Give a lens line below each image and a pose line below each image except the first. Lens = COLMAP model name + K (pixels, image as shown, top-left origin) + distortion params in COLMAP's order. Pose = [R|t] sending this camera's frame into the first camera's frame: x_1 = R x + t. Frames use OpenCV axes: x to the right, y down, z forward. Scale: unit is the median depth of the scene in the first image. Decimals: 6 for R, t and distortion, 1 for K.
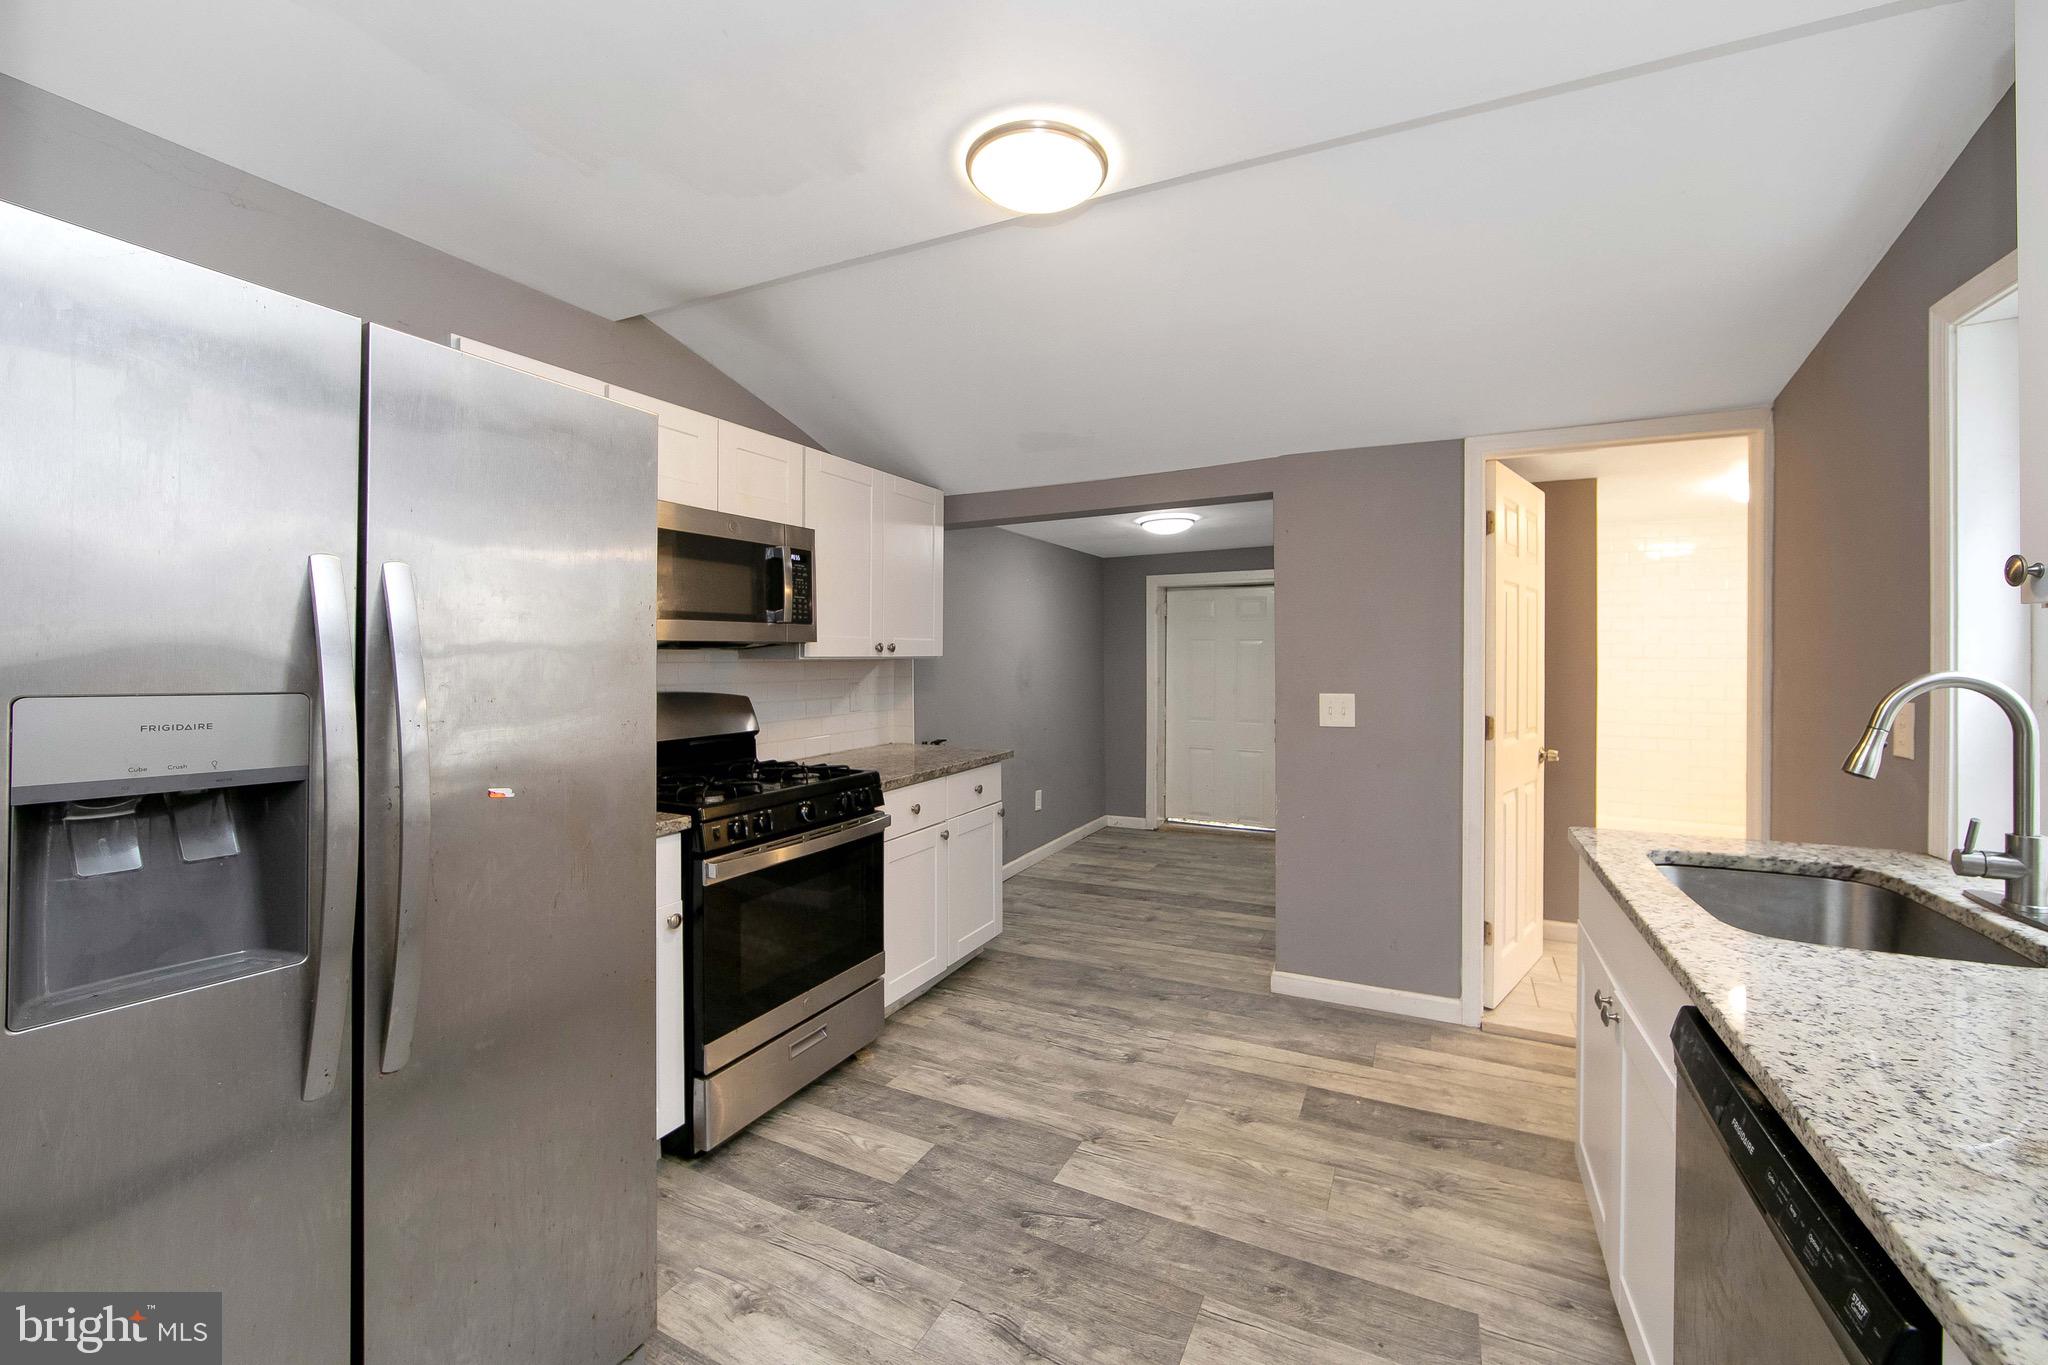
lens RADIAL K [[843.2, 0, 1013.0], [0, 843.2, 665.0], [0, 0, 1]] dist [-0.008851, 0.001855]
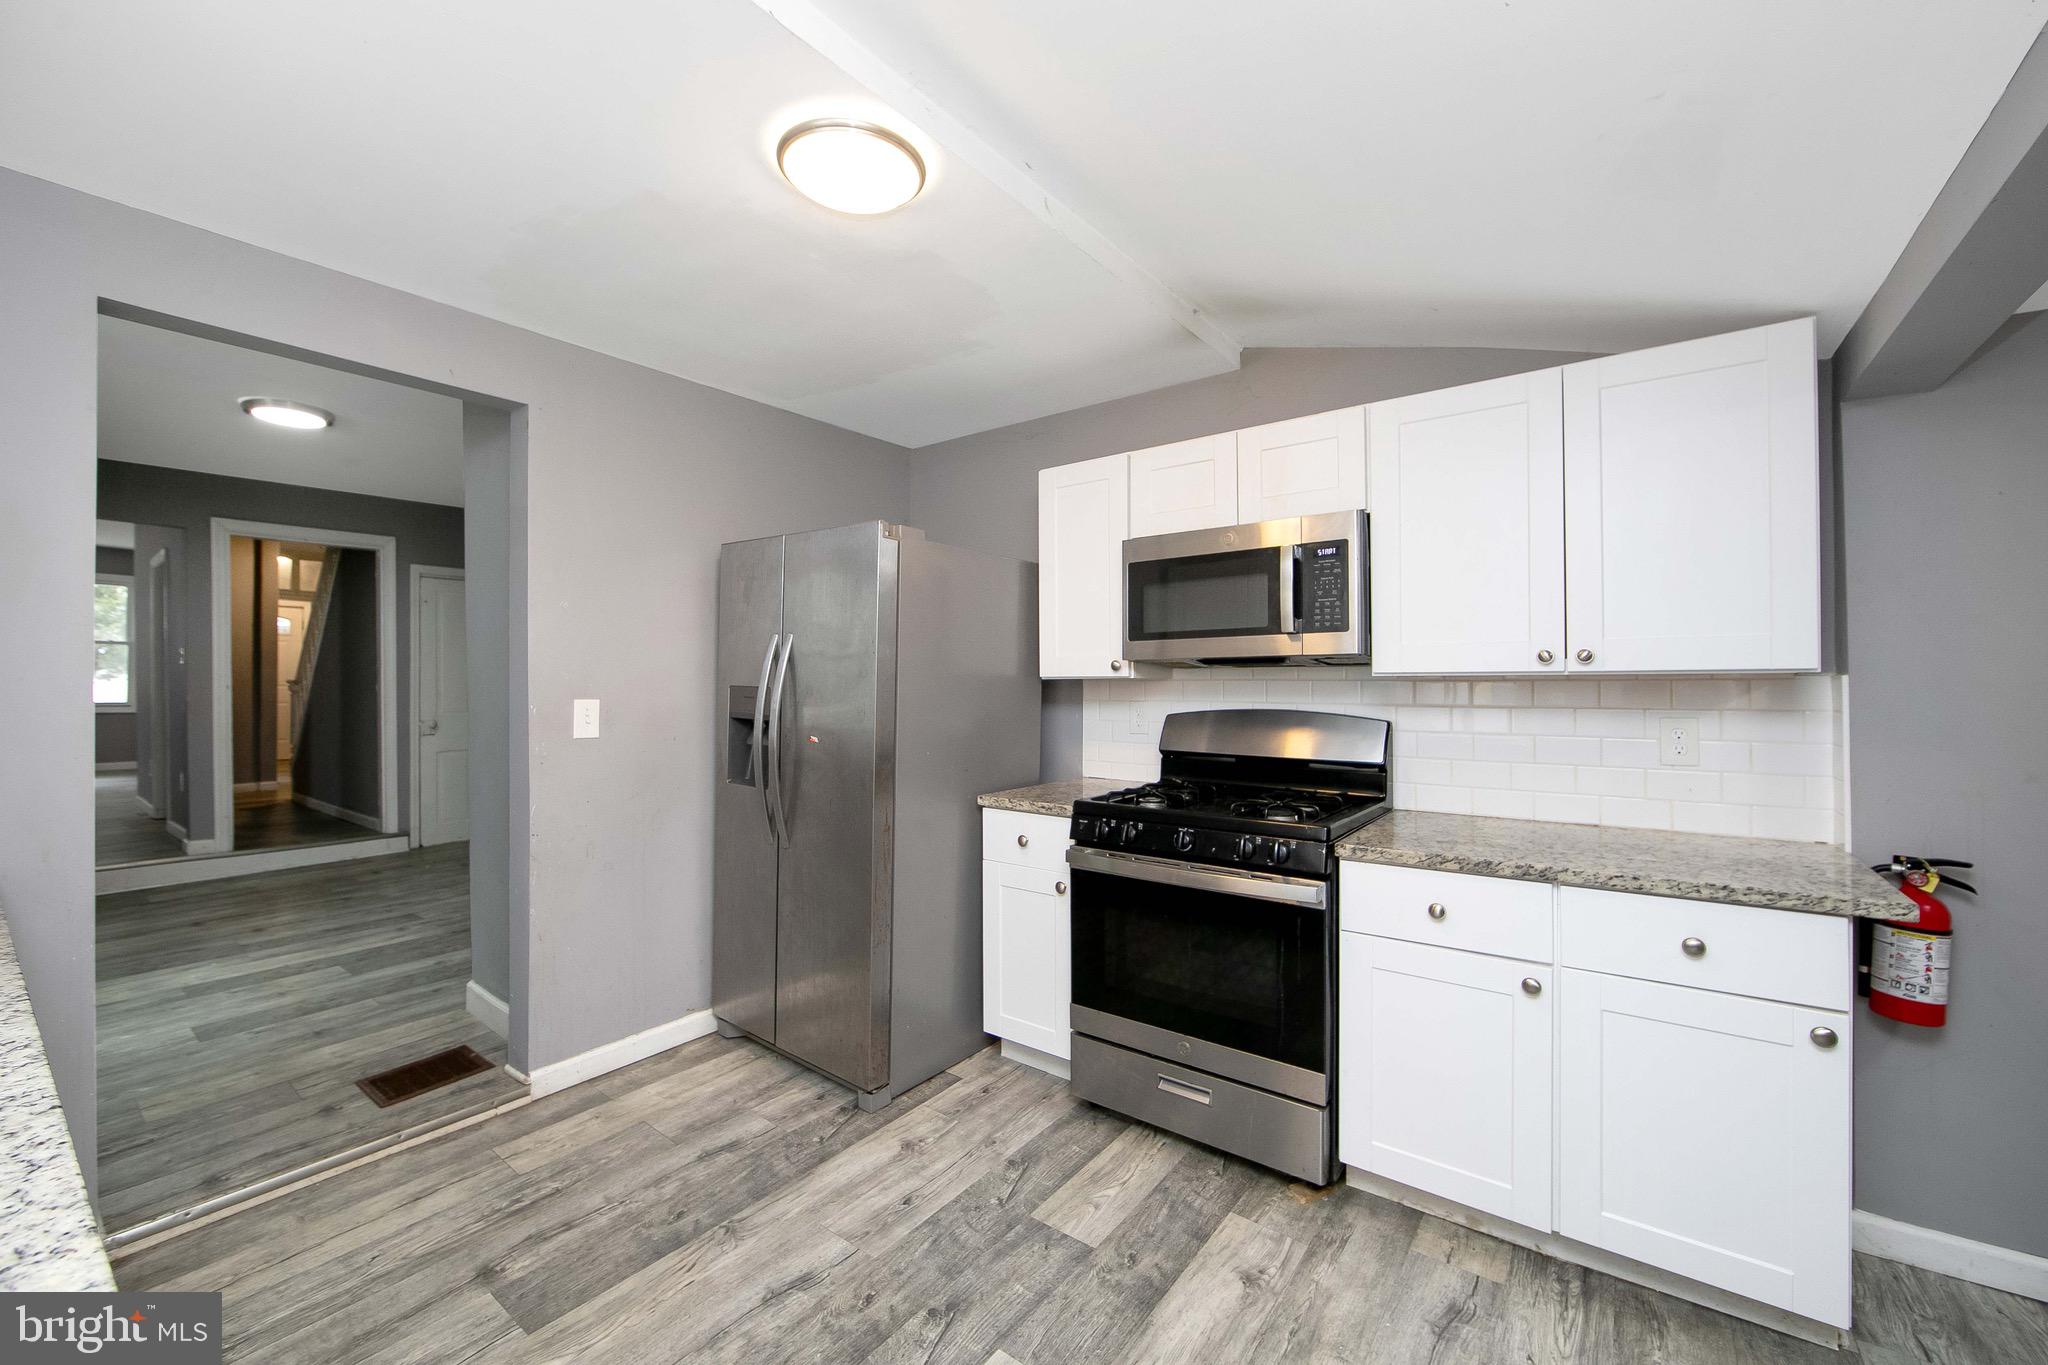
lens RADIAL K [[843.2, 0, 1062.8], [0, 843.2, 680.9], [0, 0, 1]] dist [-0.008851, 0.001855]
pose [[-0.177856, -0.002732, -0.984053, 0.765691], [-0.011682, 0.999932, -0.000665, 0.002493], [0.983987, 0.011378, -0.177876, 1.144449]]
